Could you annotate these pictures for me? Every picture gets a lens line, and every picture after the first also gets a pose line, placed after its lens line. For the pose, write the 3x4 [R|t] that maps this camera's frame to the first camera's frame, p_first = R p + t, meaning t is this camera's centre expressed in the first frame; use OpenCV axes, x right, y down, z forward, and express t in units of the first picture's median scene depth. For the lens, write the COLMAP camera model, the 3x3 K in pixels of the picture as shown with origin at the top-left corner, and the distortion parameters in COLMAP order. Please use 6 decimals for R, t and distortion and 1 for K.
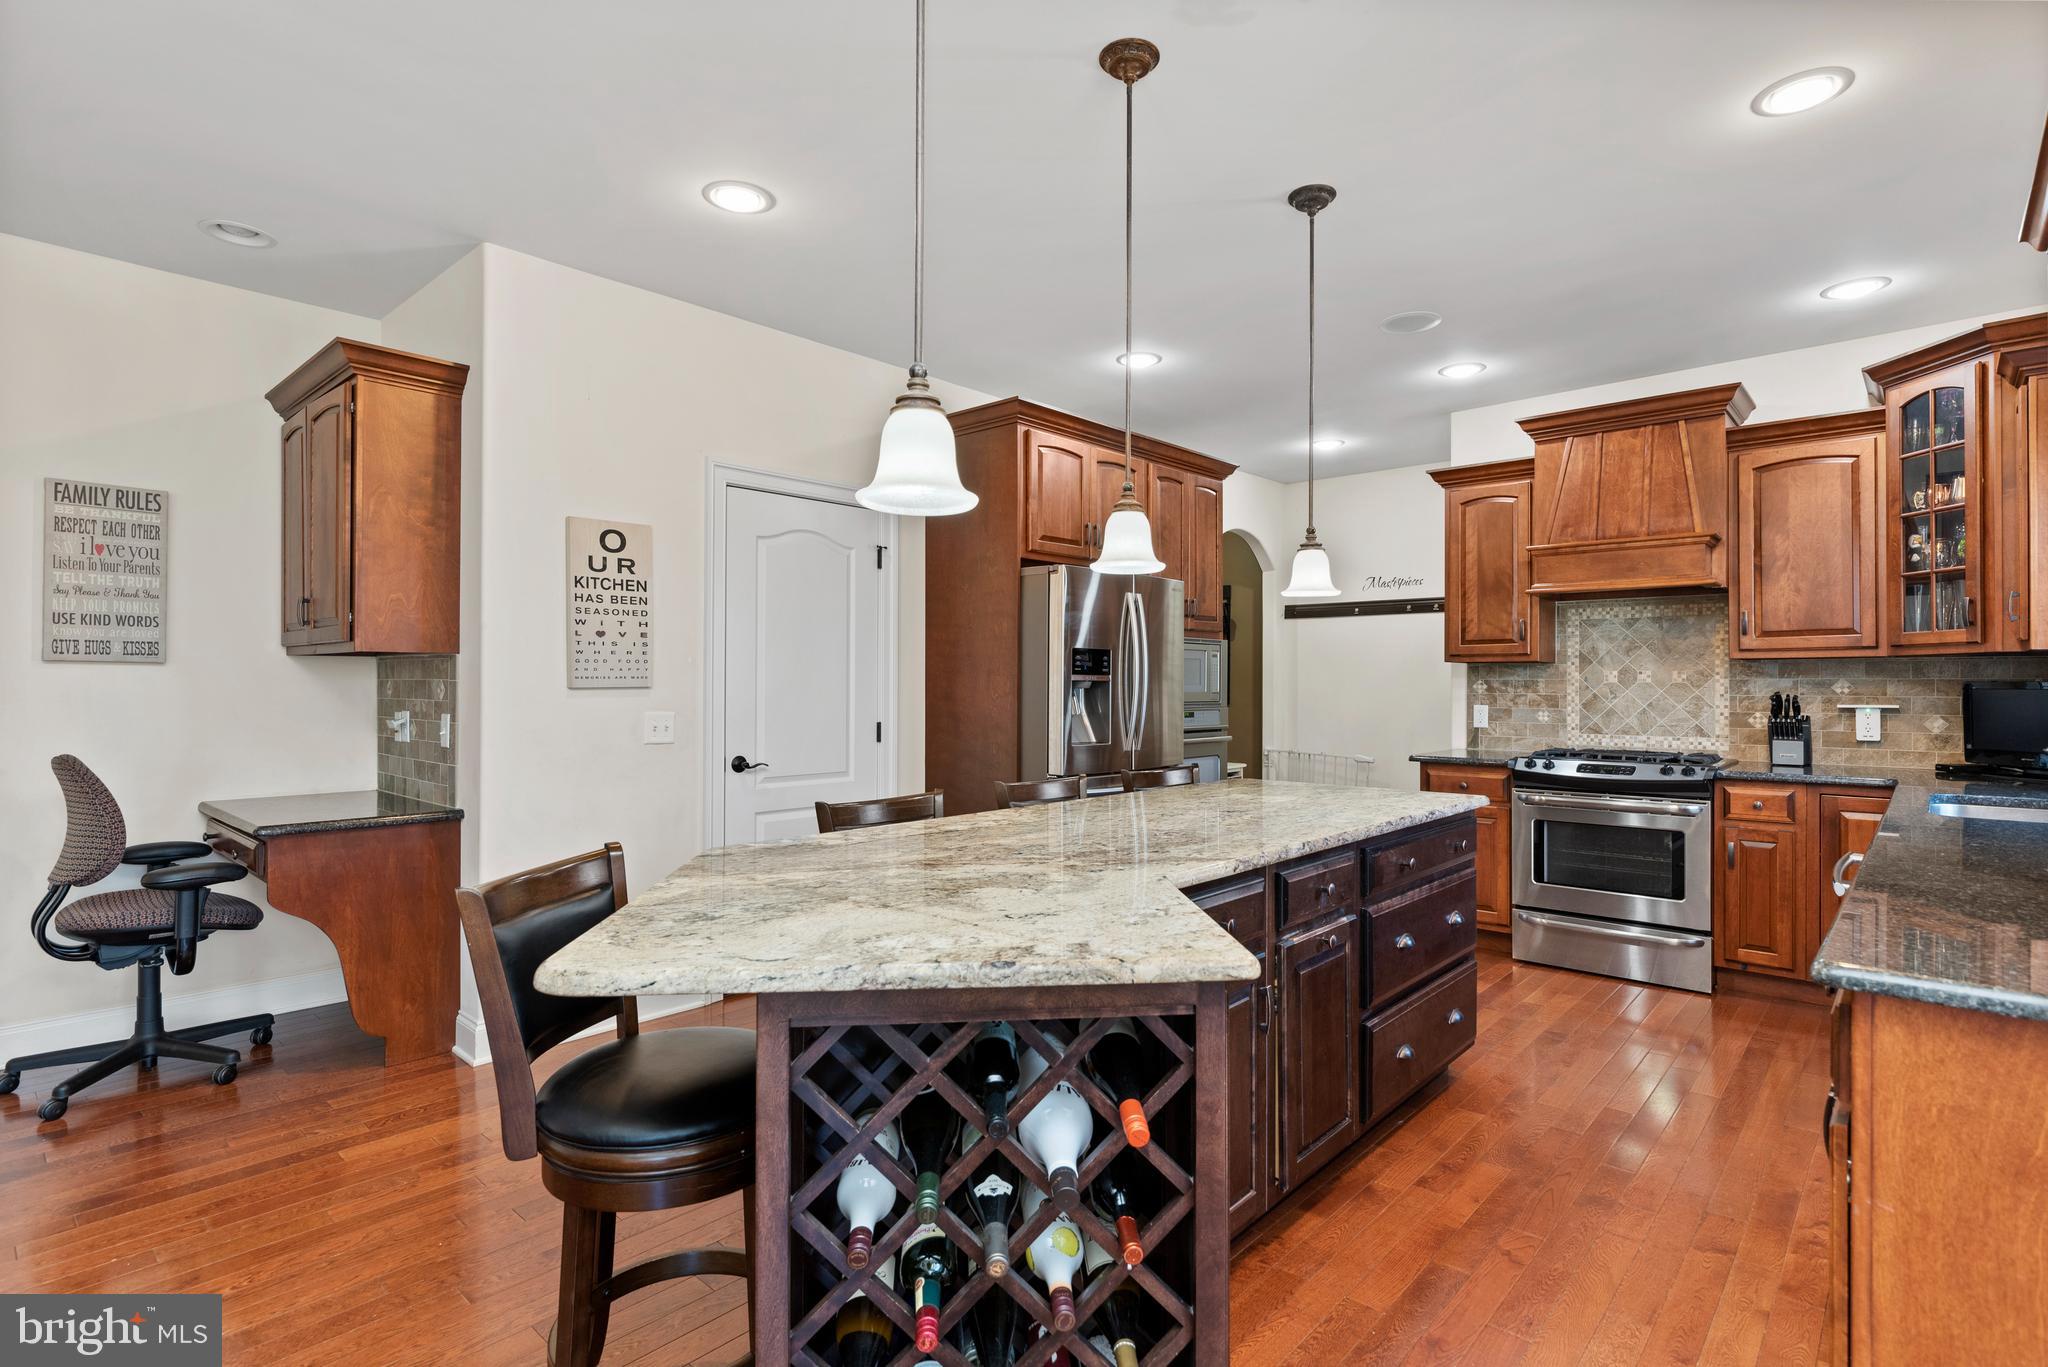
lens RADIAL K [[991.8, 0, 1034.6], [0, 991.8, 682.5], [0, 0, 1]] dist [-0.000141, -0.000155]
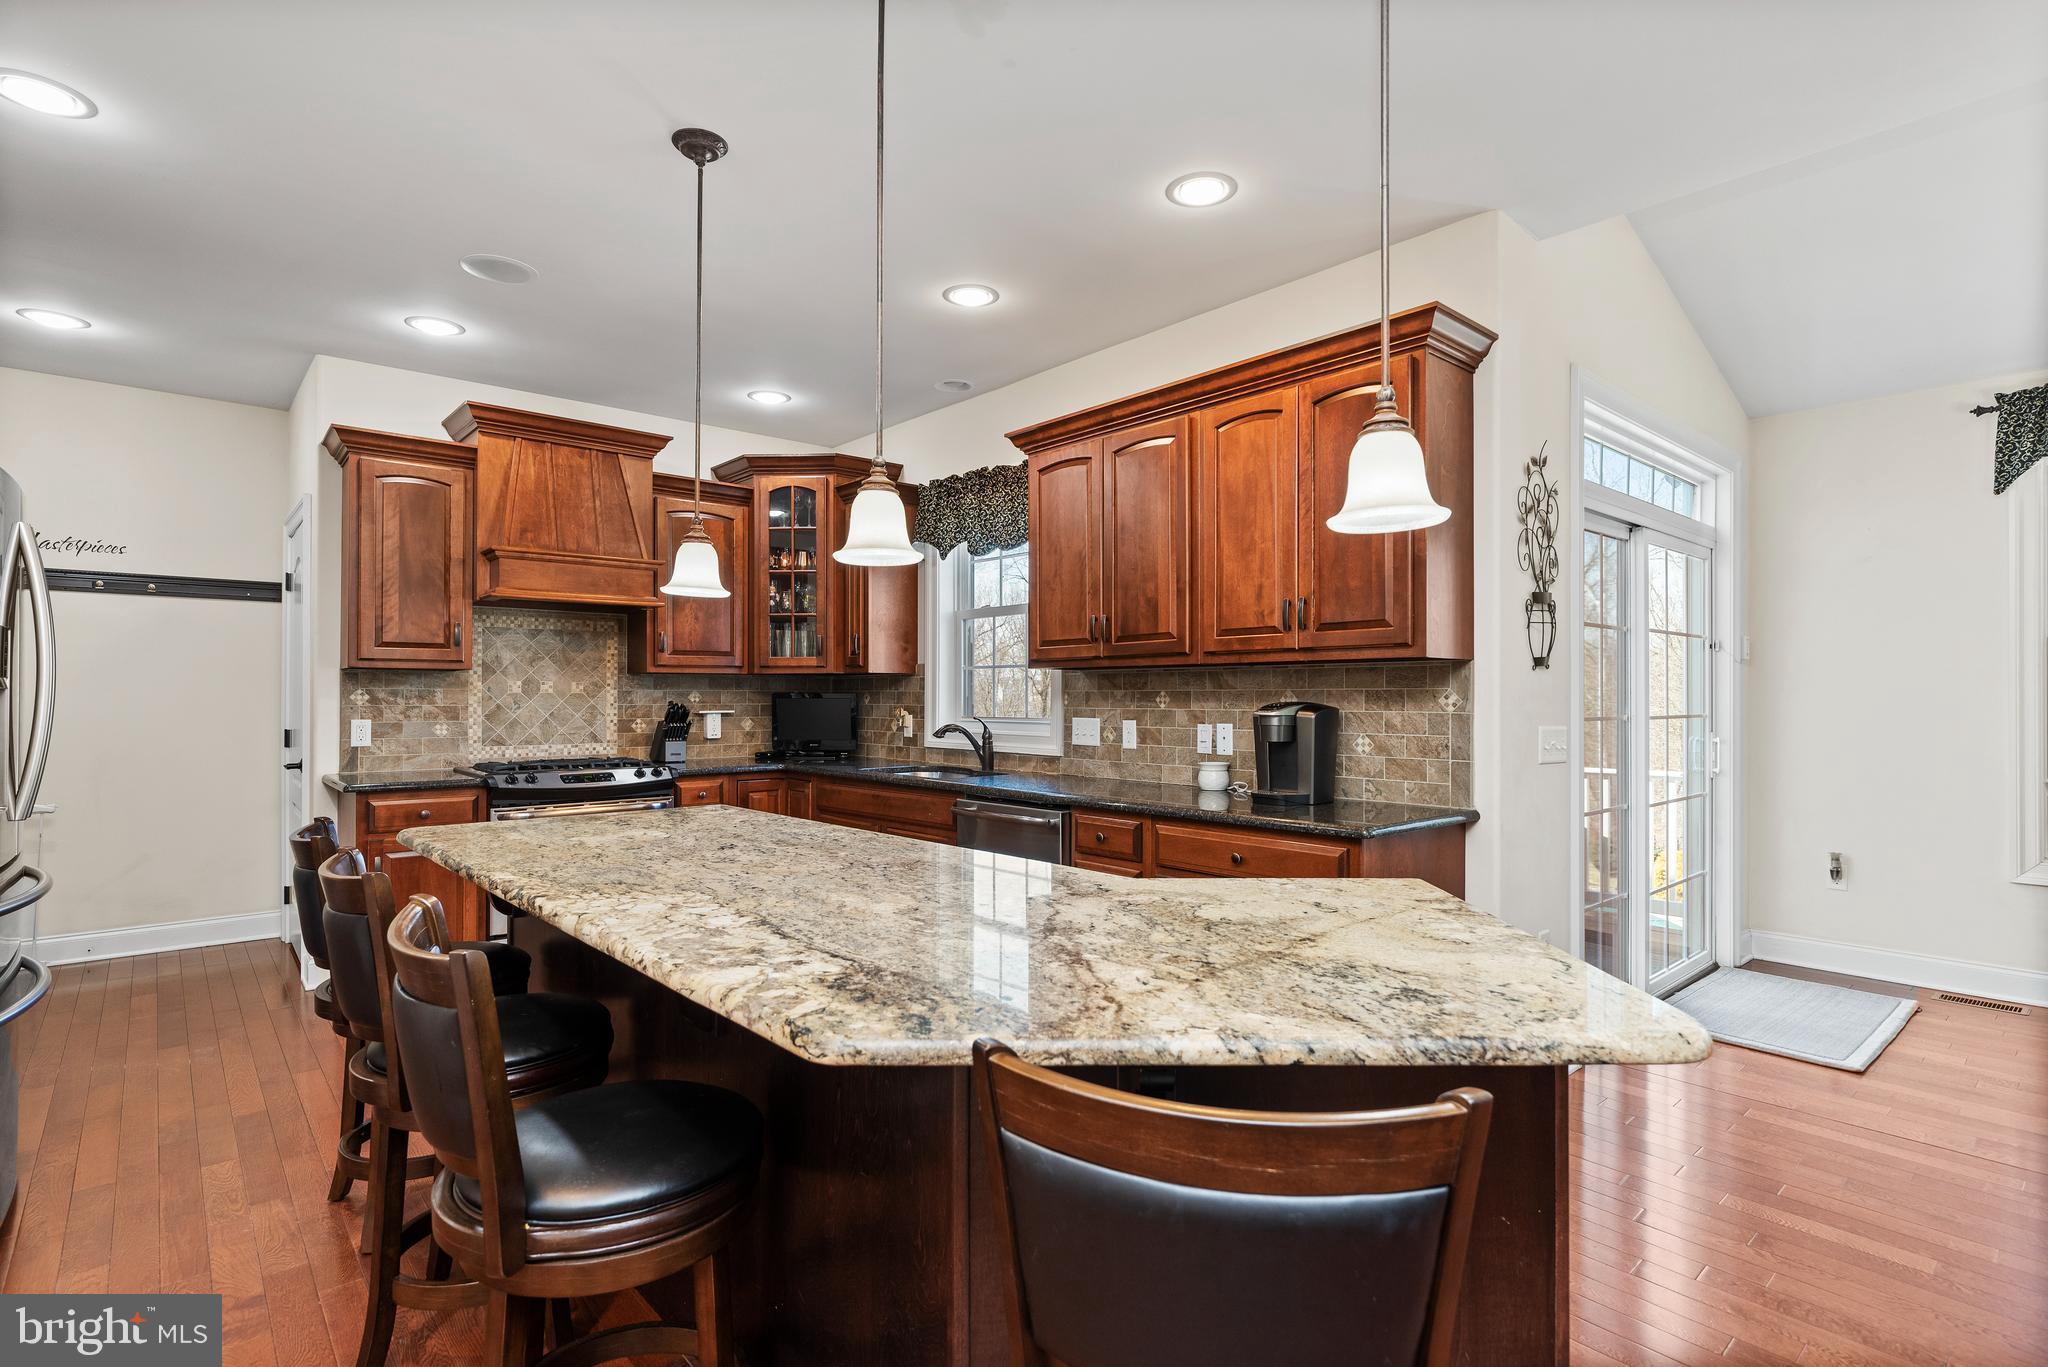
lens RADIAL K [[991.8, 0, 1062.7], [0, 991.8, 689.5], [0, 0, 1]] dist [-0.000141, -0.000155]
pose [[0.097042, 0.004334, 0.995271, -0.401151], [-0.002927, 0.999987, -0.004069, -0.001026], [-0.995276, -0.002519, 0.097053, 0.417516]]
